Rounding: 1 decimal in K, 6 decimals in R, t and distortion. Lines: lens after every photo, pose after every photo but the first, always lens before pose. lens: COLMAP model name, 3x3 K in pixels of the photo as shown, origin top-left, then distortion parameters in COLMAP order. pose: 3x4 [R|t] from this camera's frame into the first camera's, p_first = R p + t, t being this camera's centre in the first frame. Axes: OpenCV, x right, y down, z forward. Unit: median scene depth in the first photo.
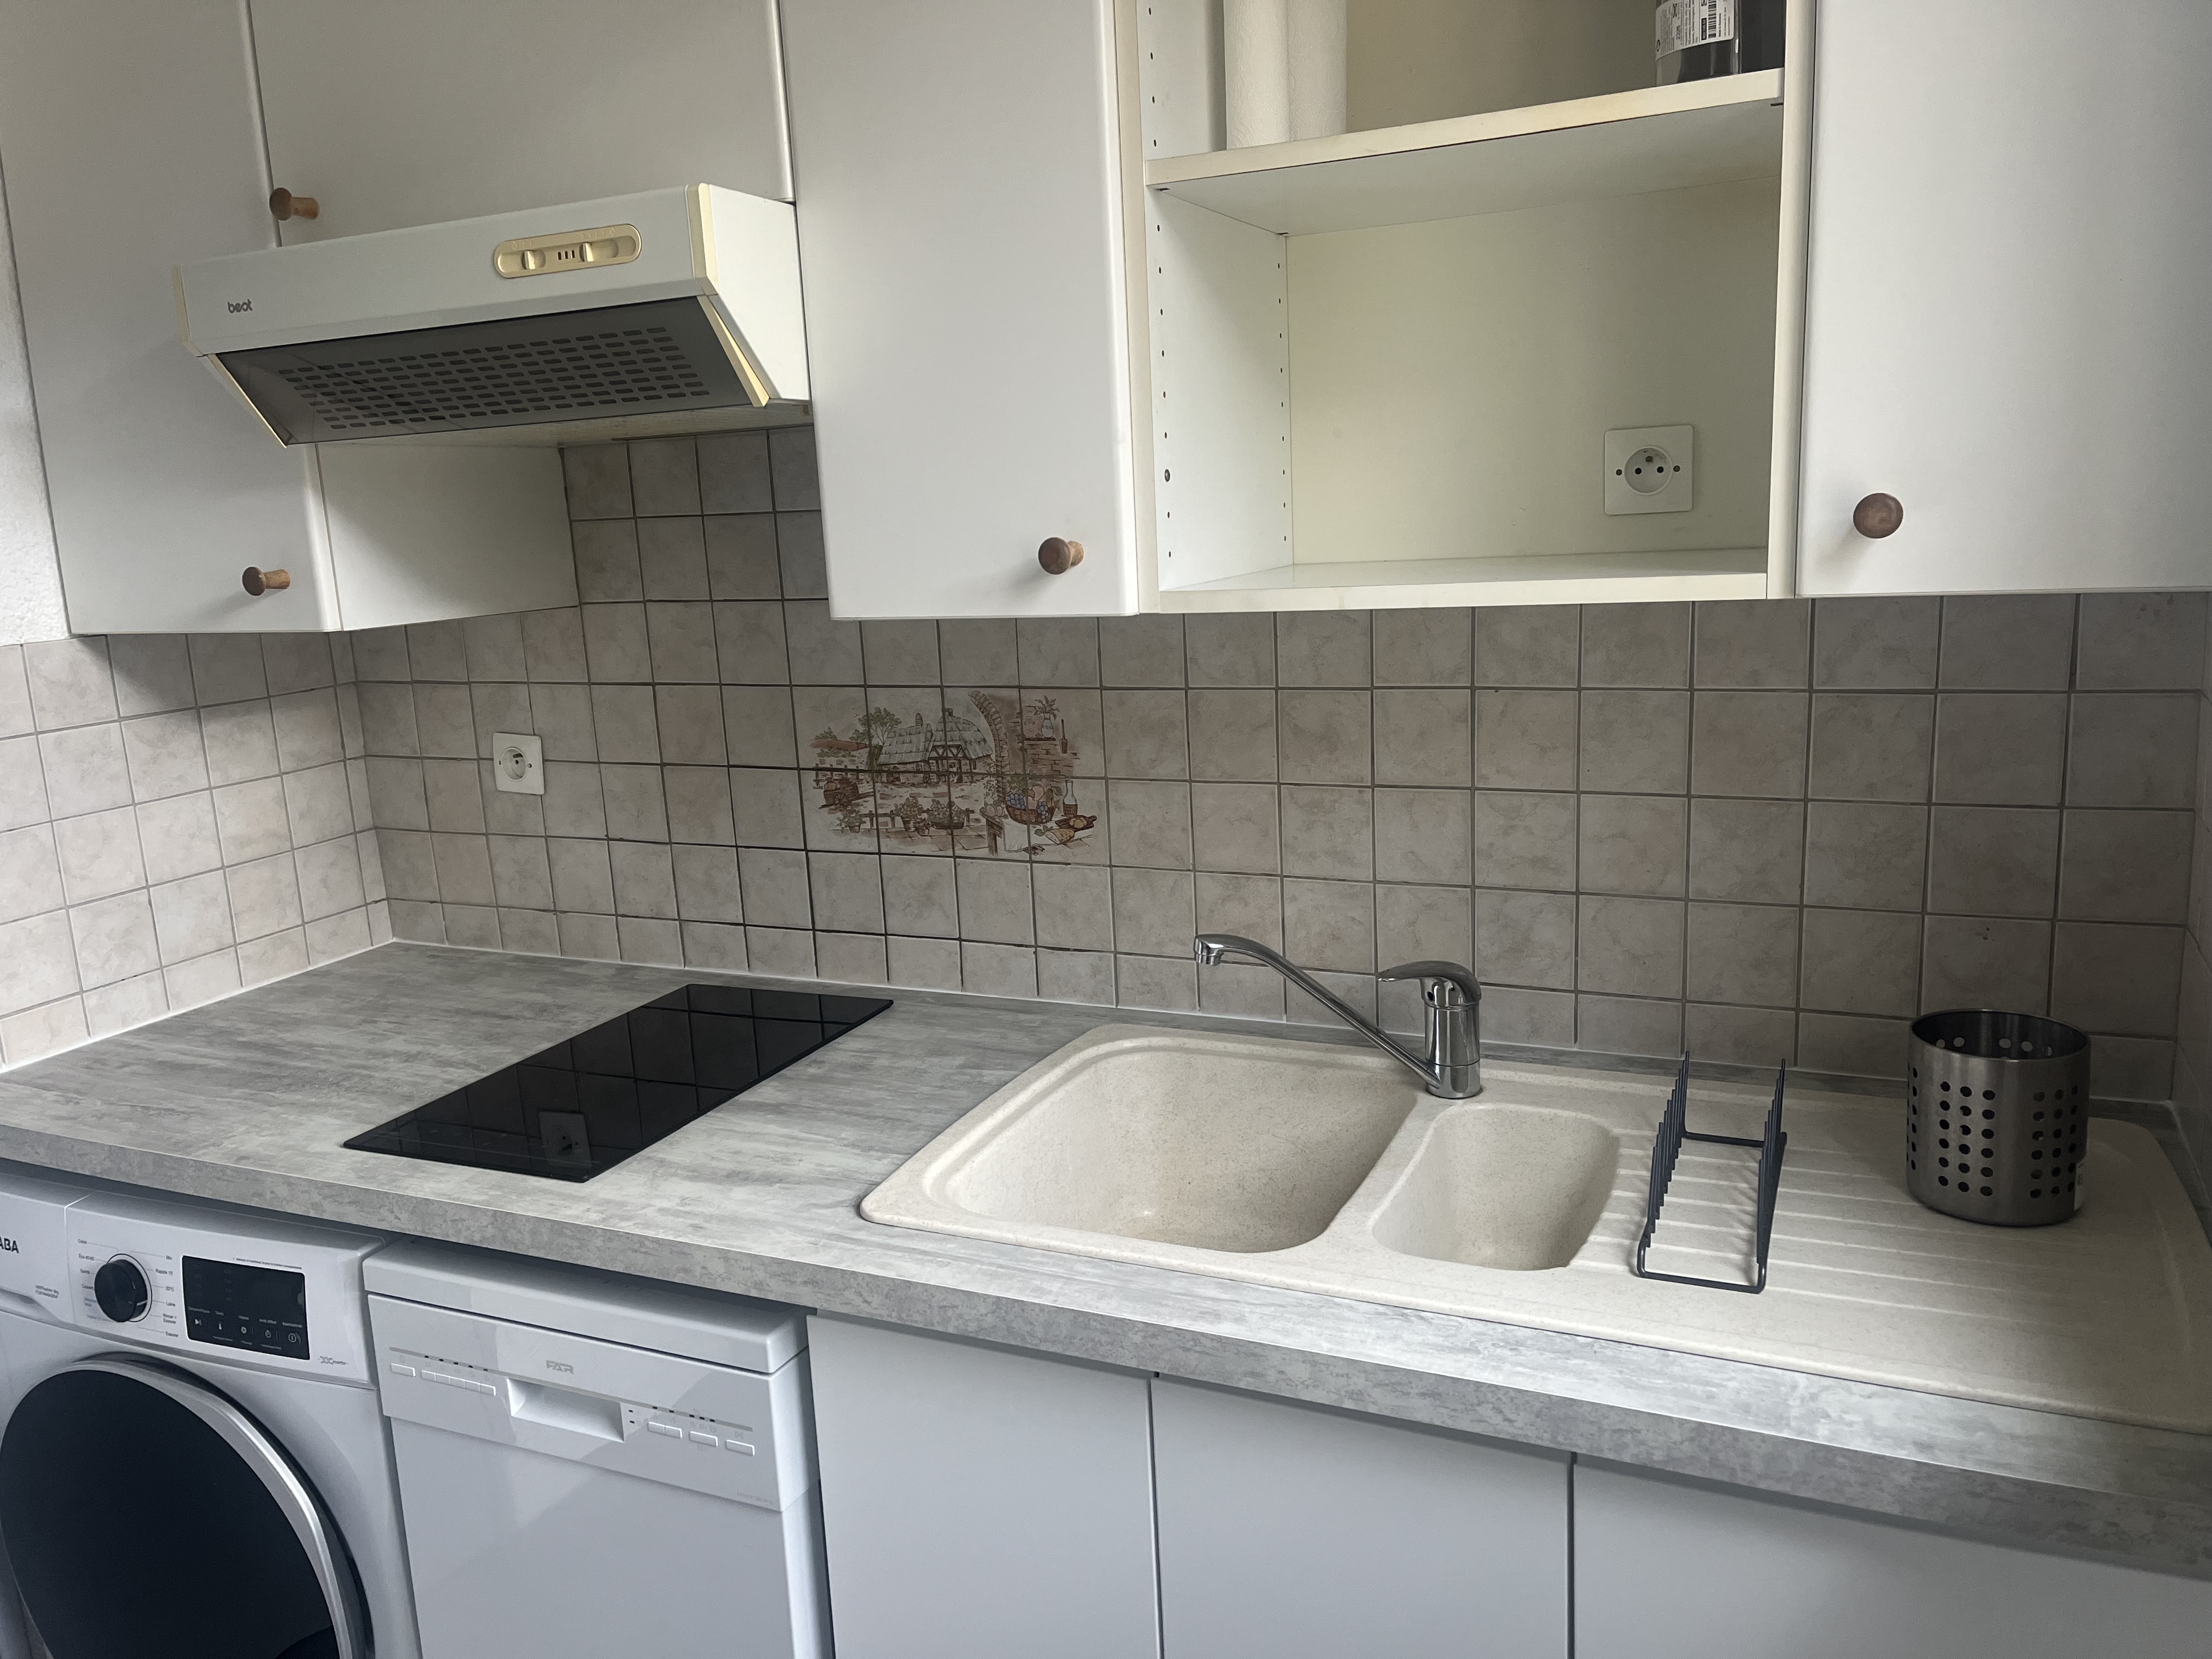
lens RADIAL K [[1688.1, 0, 1104.4], [0, 1688.1, 828.5], [0, 0, 1]] dist [0.051298, -0.031000]
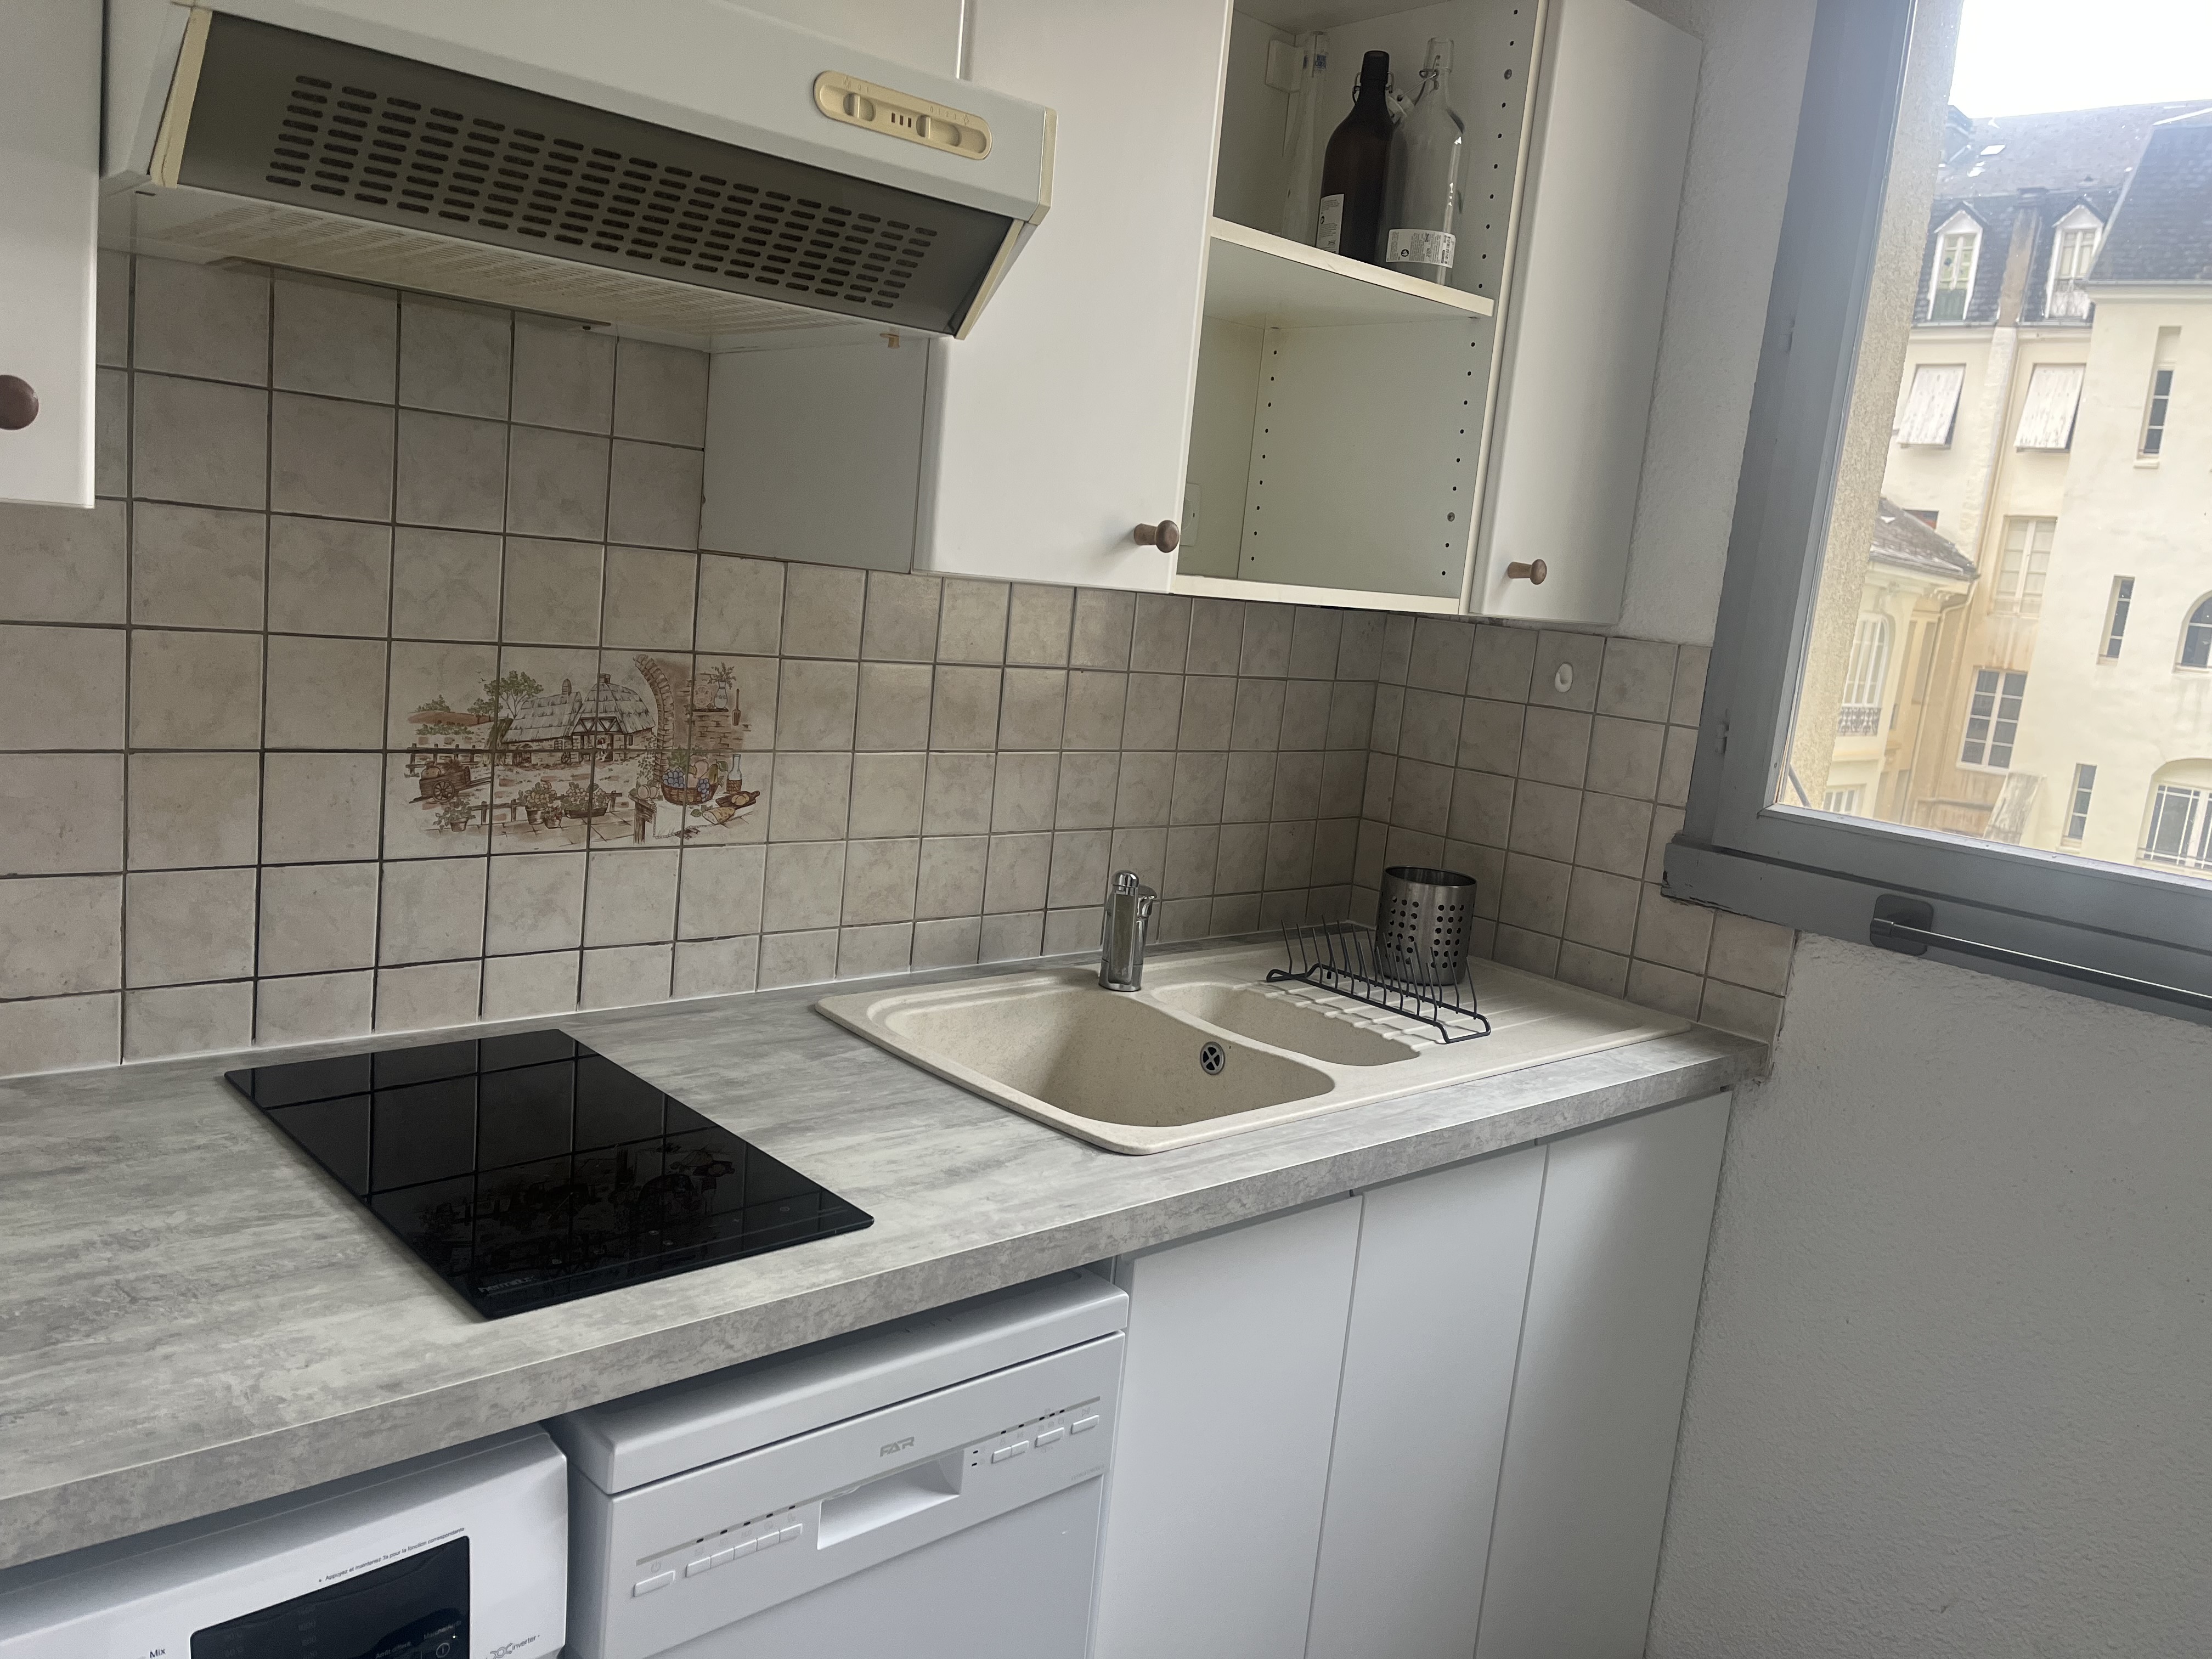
lens RADIAL K [[1688.1, 0, 1106.0], [0, 1688.1, 832.5], [0, 0, 1]] dist [0.051298, -0.031000]
pose [[0.381602, -0.059411, 0.922415, -0.835153], [0.068440, 0.997009, 0.035902, -0.005151], [-0.921789, 0.049430, 0.384527, 0.462506]]
